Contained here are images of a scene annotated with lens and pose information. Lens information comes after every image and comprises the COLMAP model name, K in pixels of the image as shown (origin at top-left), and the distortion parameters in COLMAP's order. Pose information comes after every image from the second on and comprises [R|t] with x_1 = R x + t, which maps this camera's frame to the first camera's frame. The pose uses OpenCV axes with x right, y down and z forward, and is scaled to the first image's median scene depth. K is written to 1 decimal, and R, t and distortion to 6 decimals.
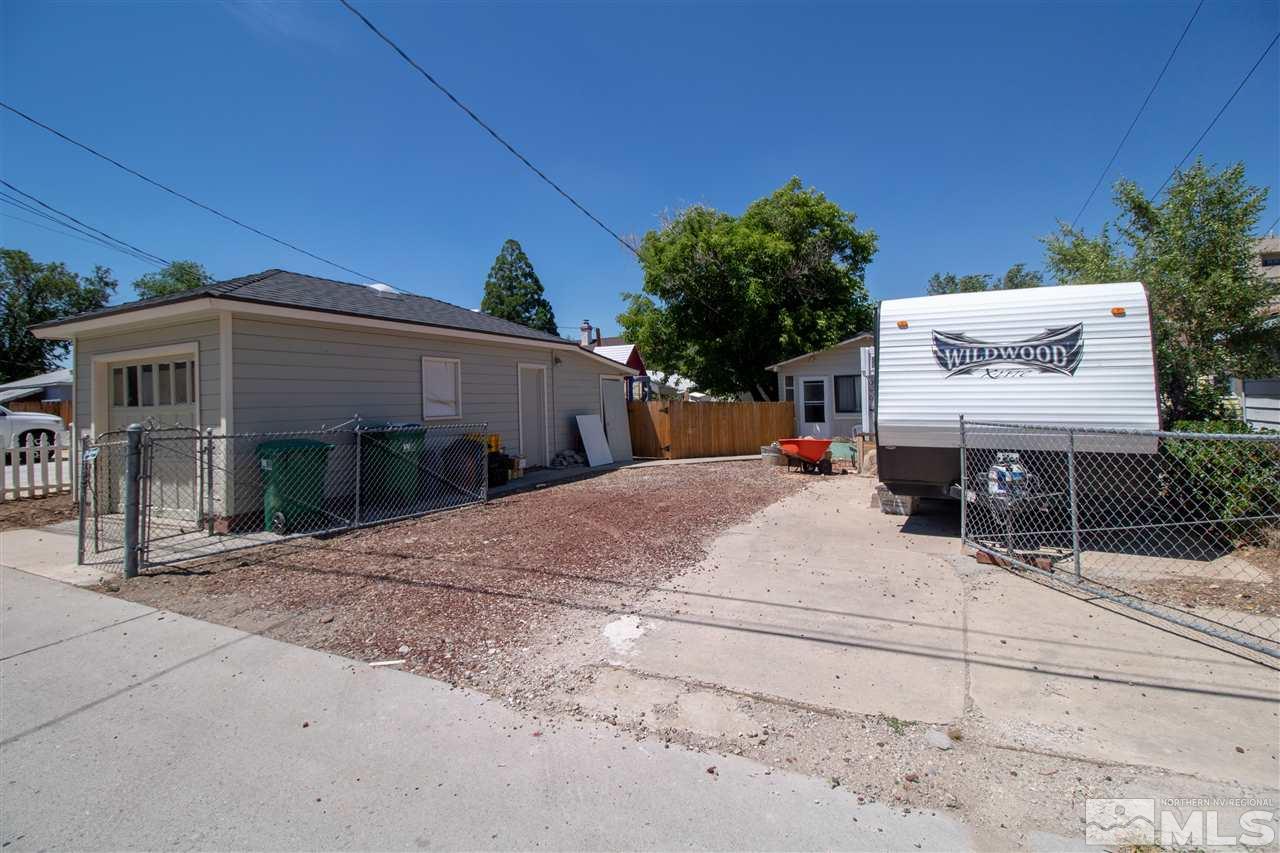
lens RADIAL K [[620.0, 0, 638.0], [0, 620.0, 388.9], [0, 0, 1]] dist [0.000442, -0.016319]
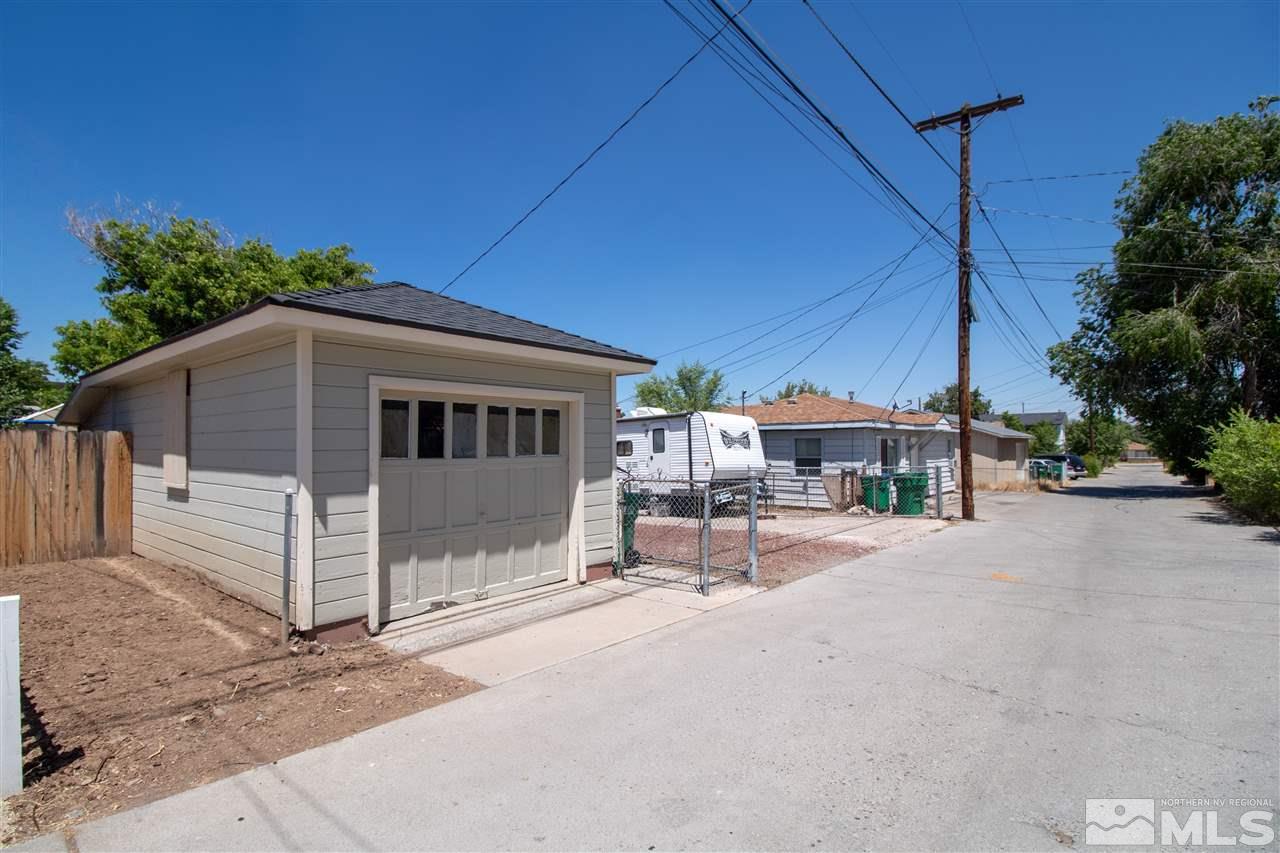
lens RADIAL K [[639.7, 0, 639.3], [0, 639.7, 440.3], [0, 0, 1]] dist [0.001831, 0.000133]
pose [[0.207092, 0.036257, 0.977649, -1.927422], [-0.024910, 0.999184, -0.031779, 0.033011], [-0.978004, -0.017772, 0.207826, 0.802009]]
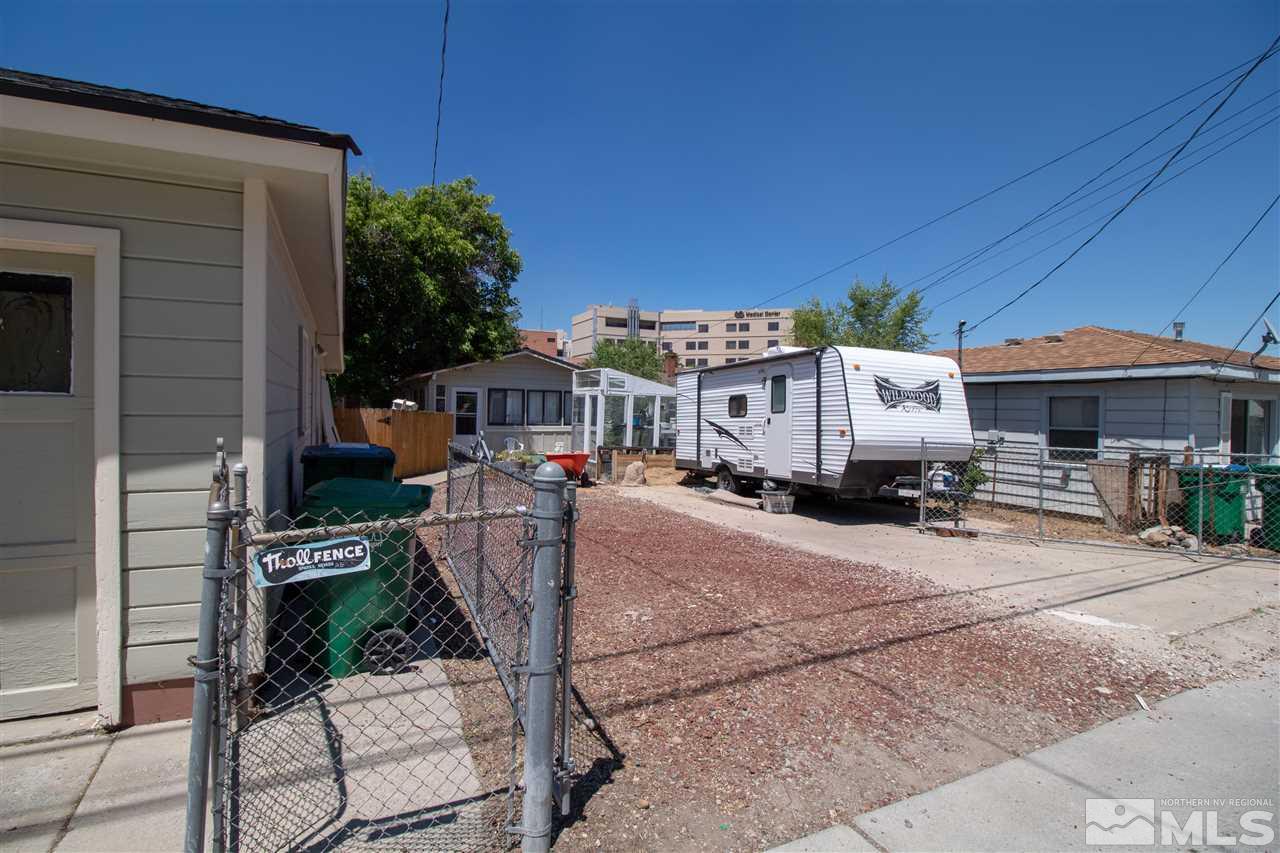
lens RADIAL K [[612.7, 0, 634.6], [0, 612.7, 420.3], [0, 0, 1]] dist [0.000584, -0.015634]
pose [[0.601734, 0.022946, 0.798367, -0.920322], [-0.053180, 0.998520, 0.011384, 0.019581], [-0.796924, -0.049307, 0.602063, 0.607089]]
